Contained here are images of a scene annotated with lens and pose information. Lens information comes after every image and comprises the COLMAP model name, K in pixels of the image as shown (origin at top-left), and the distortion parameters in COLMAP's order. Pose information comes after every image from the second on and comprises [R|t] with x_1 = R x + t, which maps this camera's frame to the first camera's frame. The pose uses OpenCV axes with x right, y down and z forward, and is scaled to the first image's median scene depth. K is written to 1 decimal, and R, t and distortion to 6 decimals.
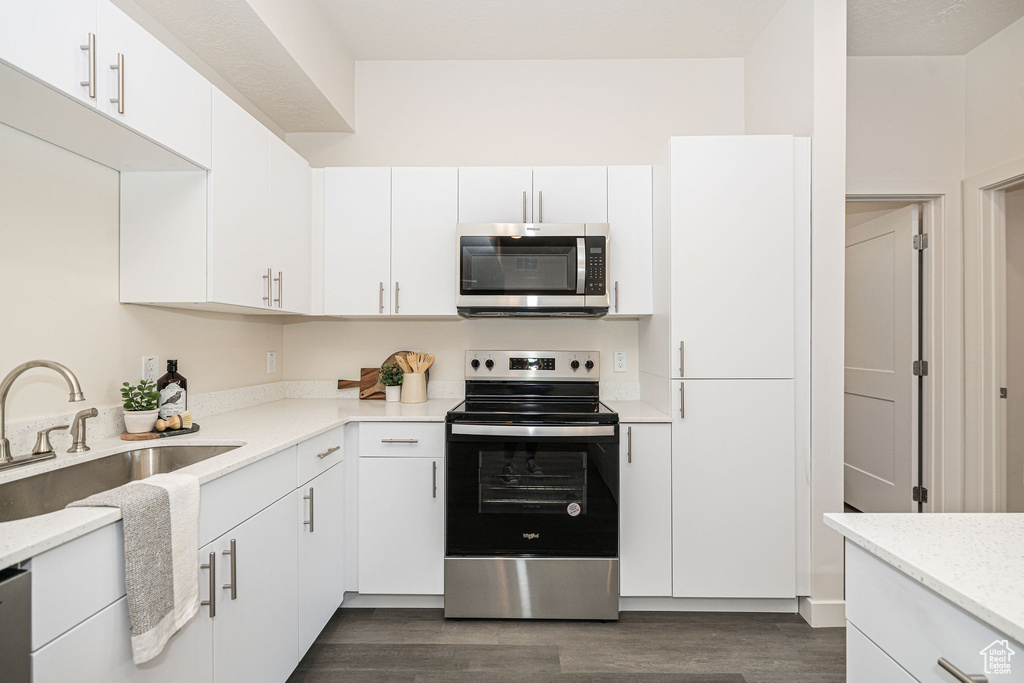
lens RADIAL K [[447.8, 0, 521.0], [0, 447.8, 341.3], [0, 0, 1]] dist [-0.000229, -0.000230]
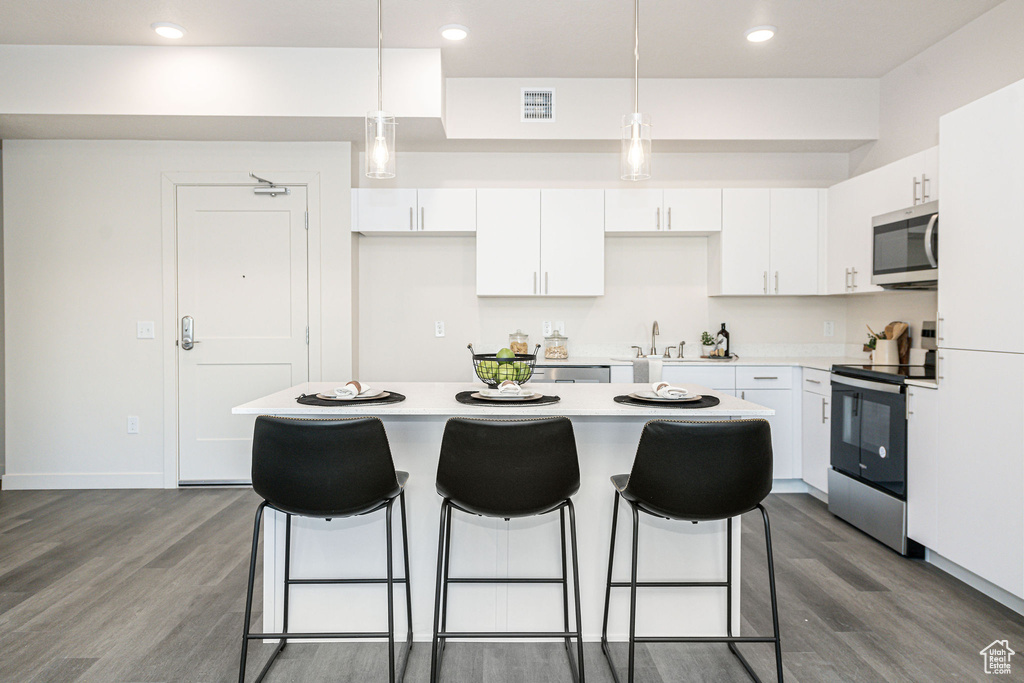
lens RADIAL K [[739.4, 0, 506.6], [0, 739.4, 338.3], [0, 0, 1]] dist [0.000453, -0.000281]
pose [[0.028403, 0.027908, -0.999207, 2.108136], [0.003287, 0.999602, 0.028013, 0.010410], [0.999591, -0.004080, 0.028300, -0.068282]]
